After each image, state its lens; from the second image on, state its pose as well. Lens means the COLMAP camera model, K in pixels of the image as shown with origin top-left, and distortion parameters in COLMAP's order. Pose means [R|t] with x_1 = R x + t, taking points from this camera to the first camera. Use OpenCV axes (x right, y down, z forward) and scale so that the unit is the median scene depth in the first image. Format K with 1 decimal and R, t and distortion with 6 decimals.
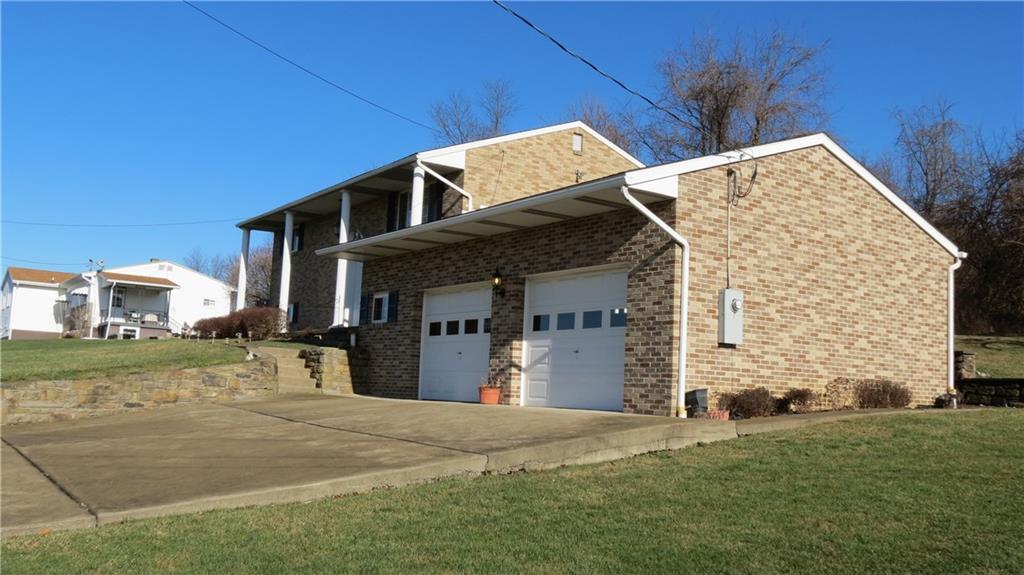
lens RADIAL K [[923.8, 0, 512.0], [0, 923.8, 287.5], [0, 0, 1]] dist [-0.039489, -0.002519]
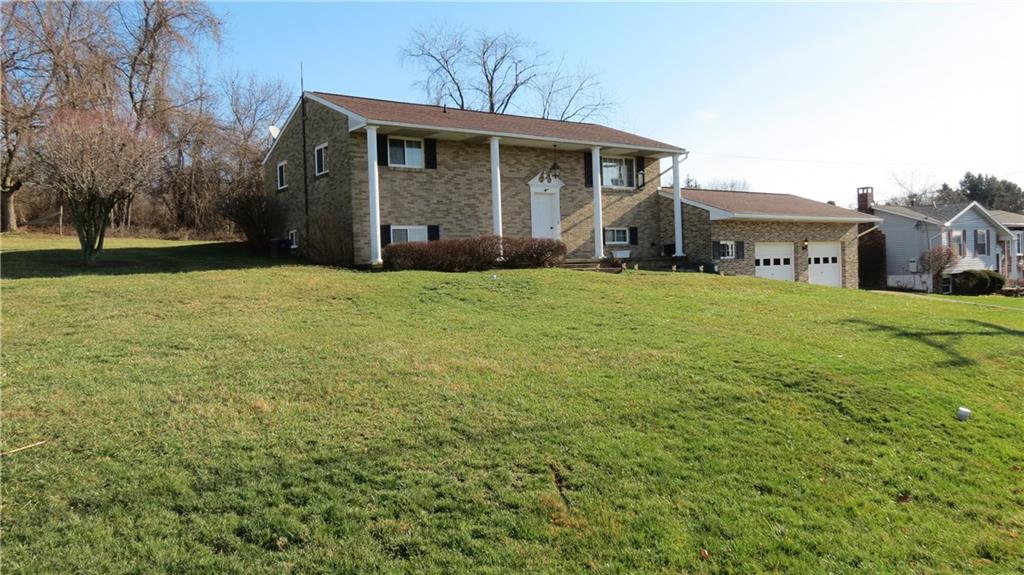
lens RADIAL K [[733.1, 0, 512.0], [0, 733.1, 287.5], [0, 0, 1]] dist [-0.003258, 0.001509]
pose [[-0.016349, -0.065988, 0.997686, -2.029029], [-0.081287, 0.994605, 0.064452, 0.049433], [-0.996557, -0.080045, -0.021625, 1.930833]]
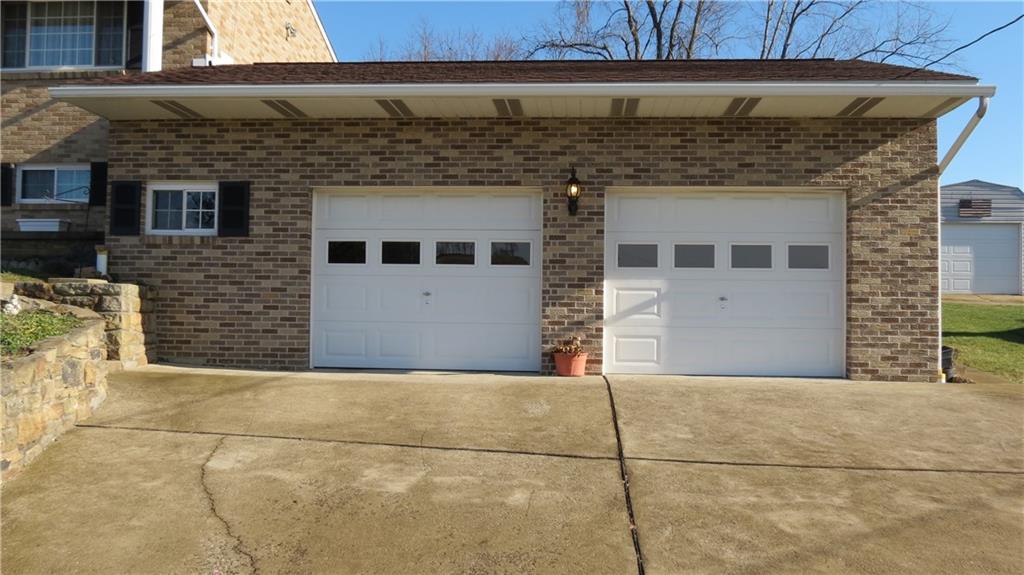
lens RADIAL K [[887.1, 0, 512.0], [0, 887.1, 287.5], [0, 0, 1]] dist [-0.041851, 0.012735]
pose [[0.636737, -0.013126, 0.770970, -0.582228], [-0.074275, 0.994162, 0.078269, 0.017552], [-0.767496, -0.107101, 0.632044, 0.679513]]
